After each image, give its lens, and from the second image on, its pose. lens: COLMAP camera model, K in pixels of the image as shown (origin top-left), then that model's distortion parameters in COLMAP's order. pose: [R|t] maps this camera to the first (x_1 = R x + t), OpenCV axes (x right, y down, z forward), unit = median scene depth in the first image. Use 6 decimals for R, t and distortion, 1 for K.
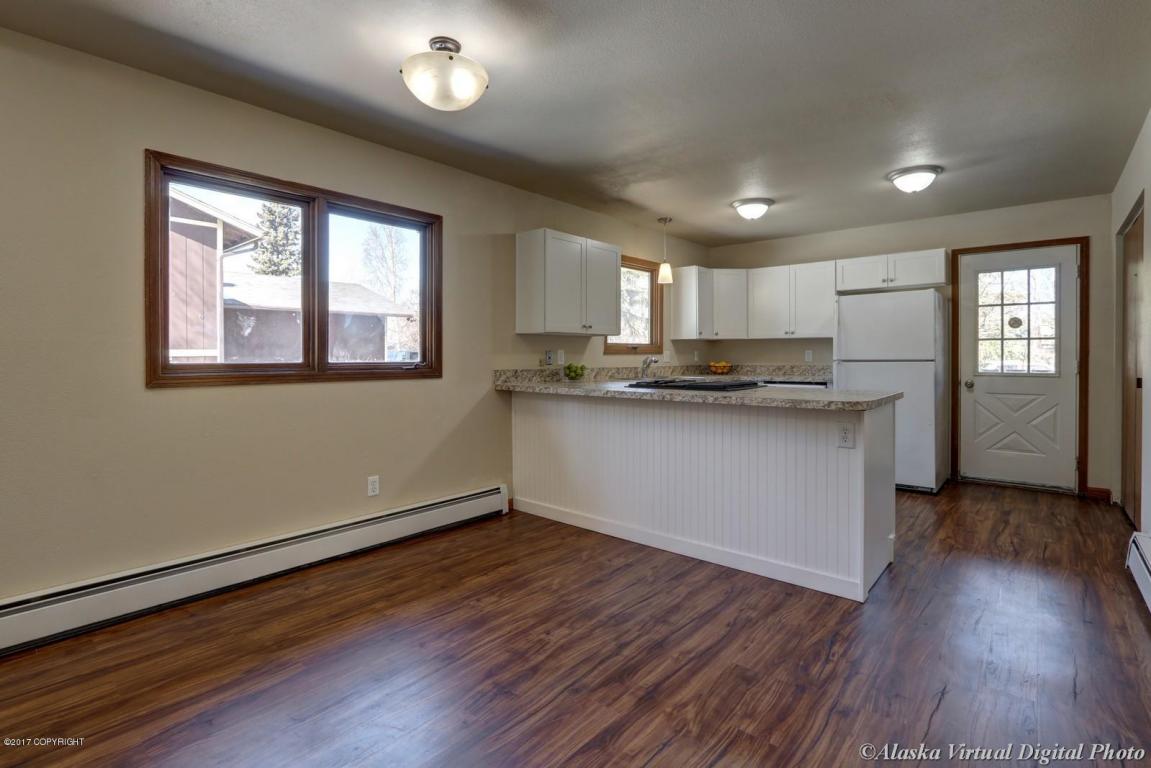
lens RADIAL K [[543.3, 0, 614.2], [0, 543.3, 358.2], [0, 0, 1]] dist [-0.006011, -0.000019]
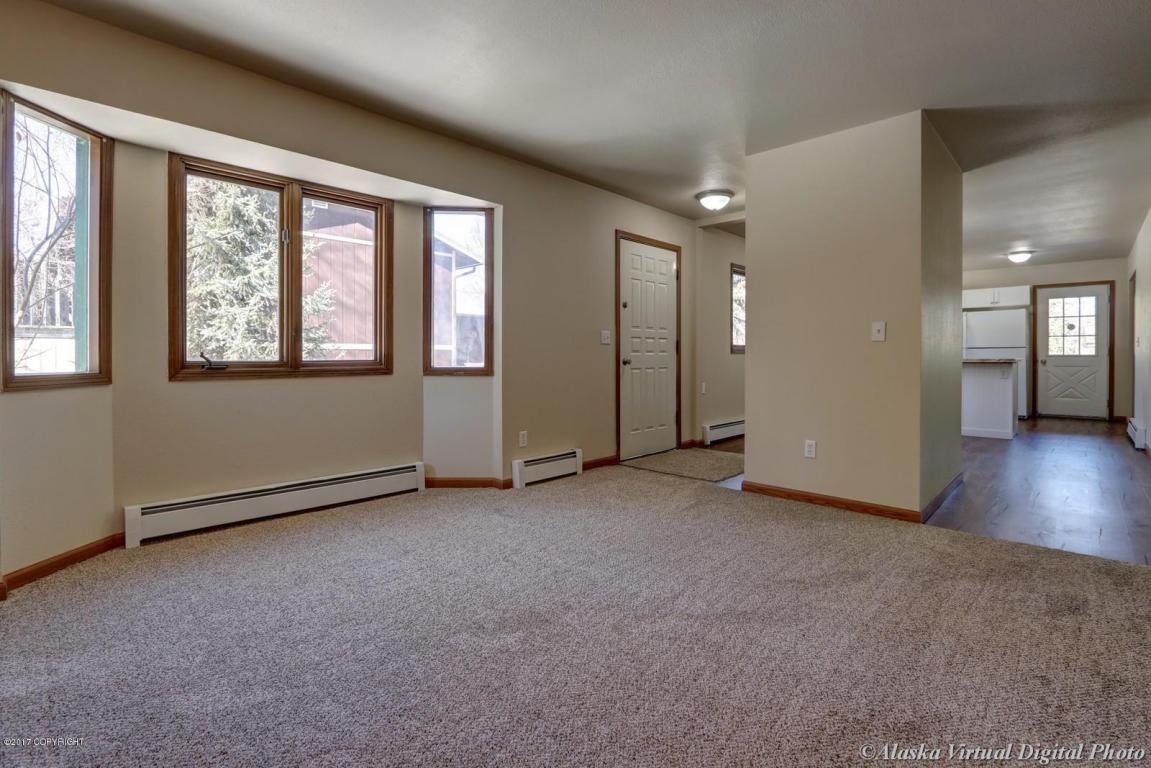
lens RADIAL K [[543.3, 0, 579.9], [0, 543.3, 357.7], [0, 0, 1]] dist [-0.006011, -0.000019]
pose [[0.996383, 0.004263, -0.084874, -0.724604], [-0.004234, 0.999991, 0.000520, 0.042096], [0.084875, -0.000158, 0.996392, -0.916627]]
